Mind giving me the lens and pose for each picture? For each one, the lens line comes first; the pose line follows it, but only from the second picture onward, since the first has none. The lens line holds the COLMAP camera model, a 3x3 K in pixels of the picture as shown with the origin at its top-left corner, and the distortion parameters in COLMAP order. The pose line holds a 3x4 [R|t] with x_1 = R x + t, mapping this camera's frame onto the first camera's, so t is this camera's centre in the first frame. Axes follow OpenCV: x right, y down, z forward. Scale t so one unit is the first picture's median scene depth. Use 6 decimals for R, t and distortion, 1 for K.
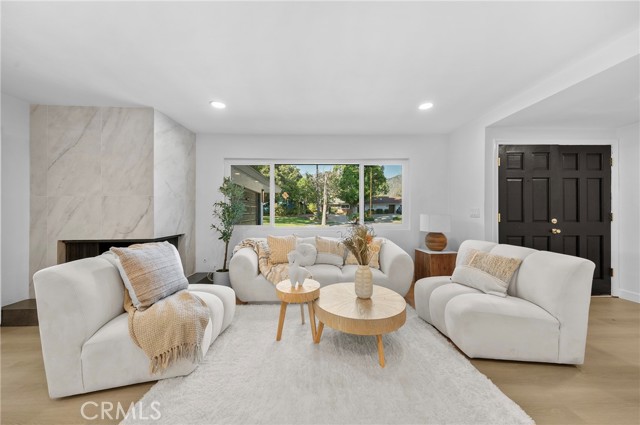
lens RADIAL K [[216.6, 0, 318.2], [0, 216.6, 211.4], [0, 0, 1]] dist [0.004527, -0.000941]
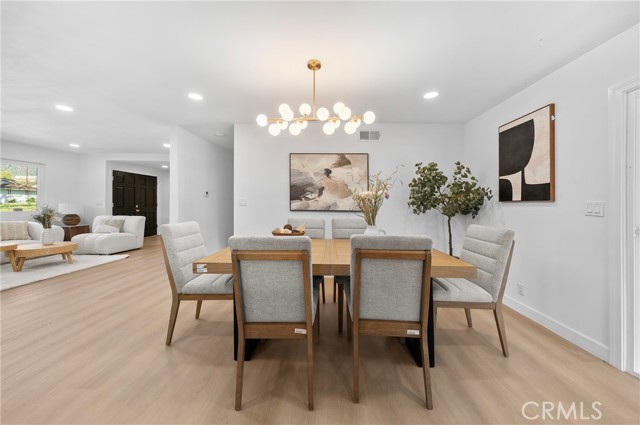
lens RADIAL K [[216.6, 0, 319.9], [0, 216.6, 204.5], [0, 0, 1]] dist [0.004527, -0.000941]
pose [[0.058443, 0.000503, 0.998291, -1.130248], [-0.014981, 0.999888, 0.000373, -0.005732], [-0.998178, -0.014977, 0.058444, -1.104372]]
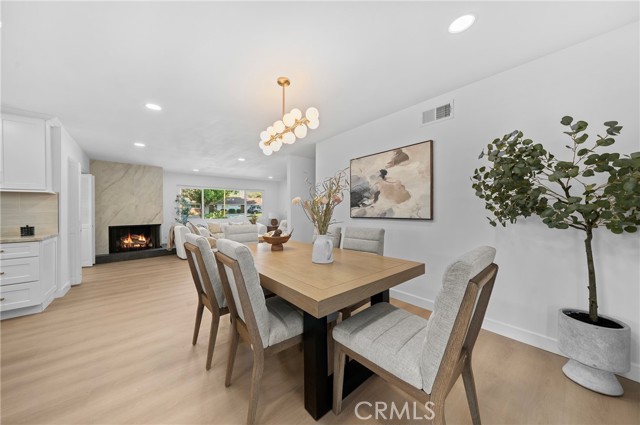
lens RADIAL K [[216.6, 0, 320.3], [0, 216.6, 213.4], [0, 0, 1]] dist [0.004527, -0.000941]
pose [[0.778280, -0.009609, 0.627844, -0.819571], [0.002708, 0.999925, 0.011947, -0.007349], [-0.627912, -0.007598, 0.778247, -1.694492]]
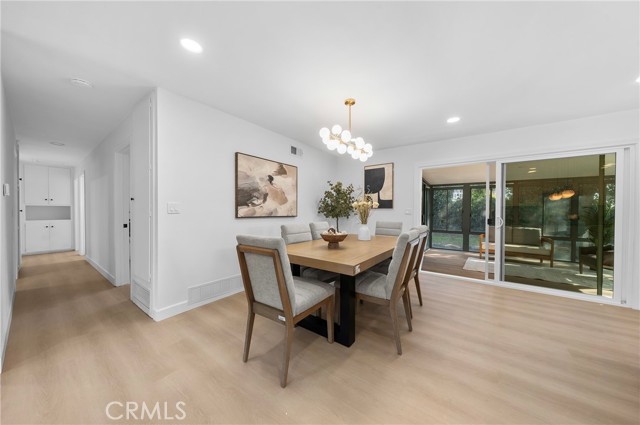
lens RADIAL K [[216.6, 0, 318.0], [0, 216.6, 213.3], [0, 0, 1]] dist [0.004527, -0.000941]
pose [[-0.782056, -0.008828, 0.623146, -0.903568], [-0.006571, 0.999961, 0.005919, 0.000249], [-0.623174, 0.000535, -0.782083, -0.287526]]
